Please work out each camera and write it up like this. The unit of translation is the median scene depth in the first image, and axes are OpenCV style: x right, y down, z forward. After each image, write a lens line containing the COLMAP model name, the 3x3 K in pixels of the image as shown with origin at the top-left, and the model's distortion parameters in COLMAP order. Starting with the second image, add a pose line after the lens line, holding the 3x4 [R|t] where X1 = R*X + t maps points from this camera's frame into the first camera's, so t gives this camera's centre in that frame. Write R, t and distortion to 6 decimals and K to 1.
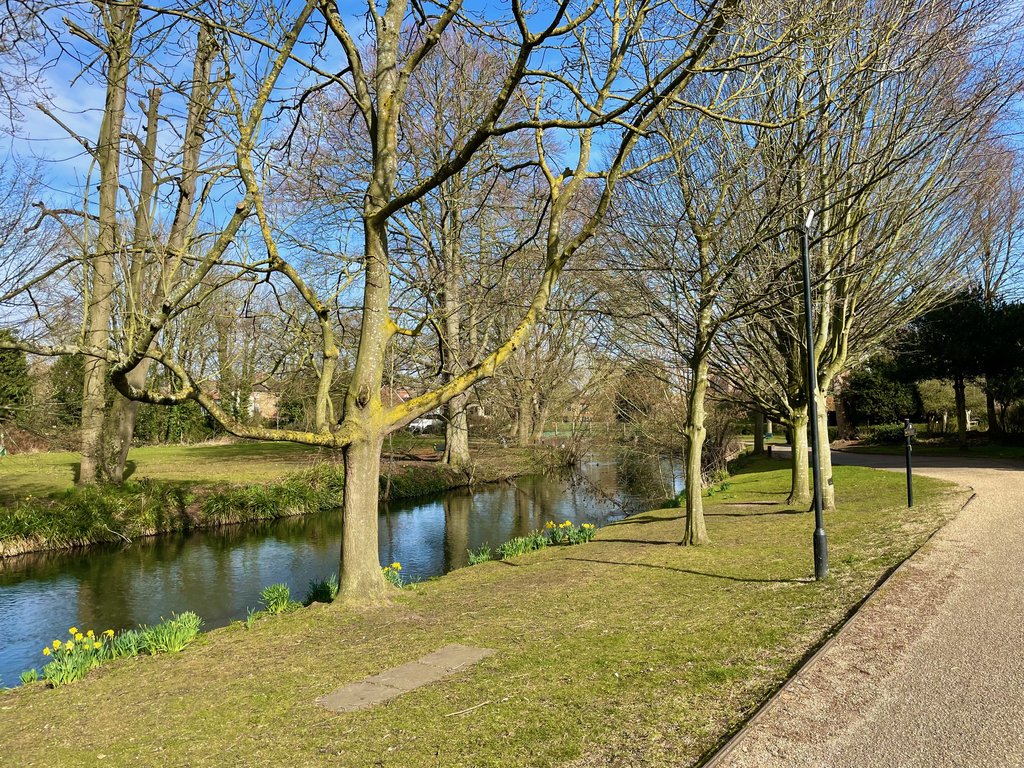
lens RADIAL K [[807.7, 0, 512.0], [0, 807.7, 384.0], [0, 0, 1]] dist [0.110226, -0.153173]
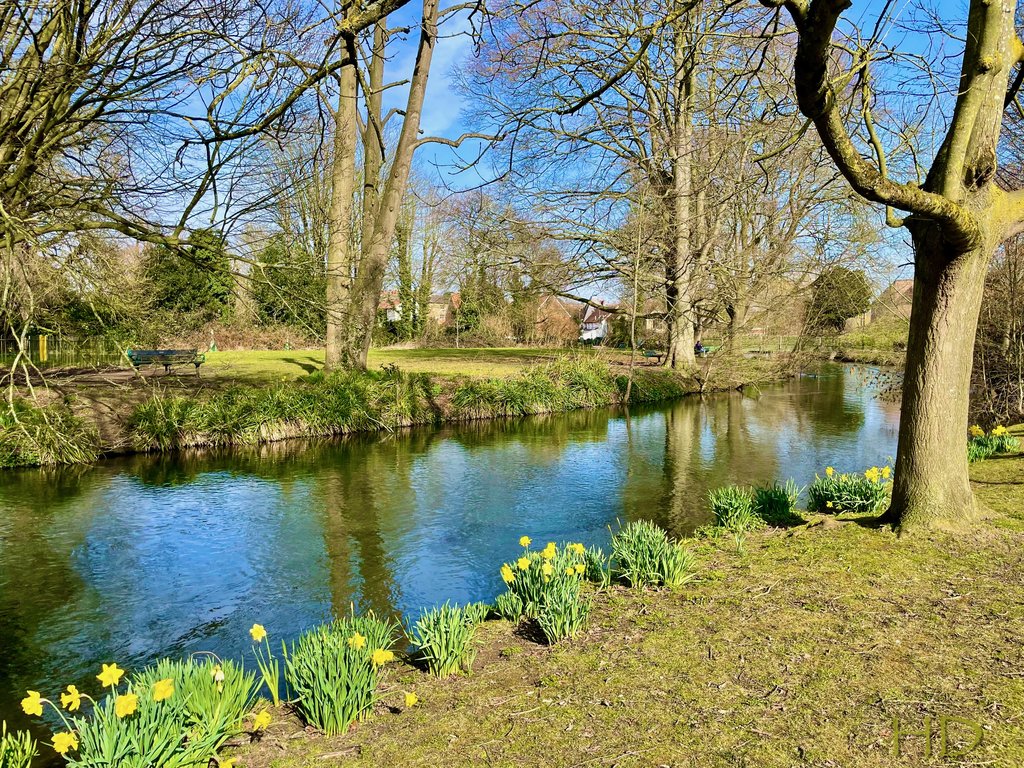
lens RADIAL K [[807.7, 0, 512.0], [0, 807.7, 384.0], [0, 0, 1]] dist [0.110226, -0.153173]
pose [[0.983513, 0.027785, -0.178690, -0.155130], [-0.009425, 0.994659, 0.102787, 0.042488], [0.180592, -0.099408, 0.978522, 0.146762]]
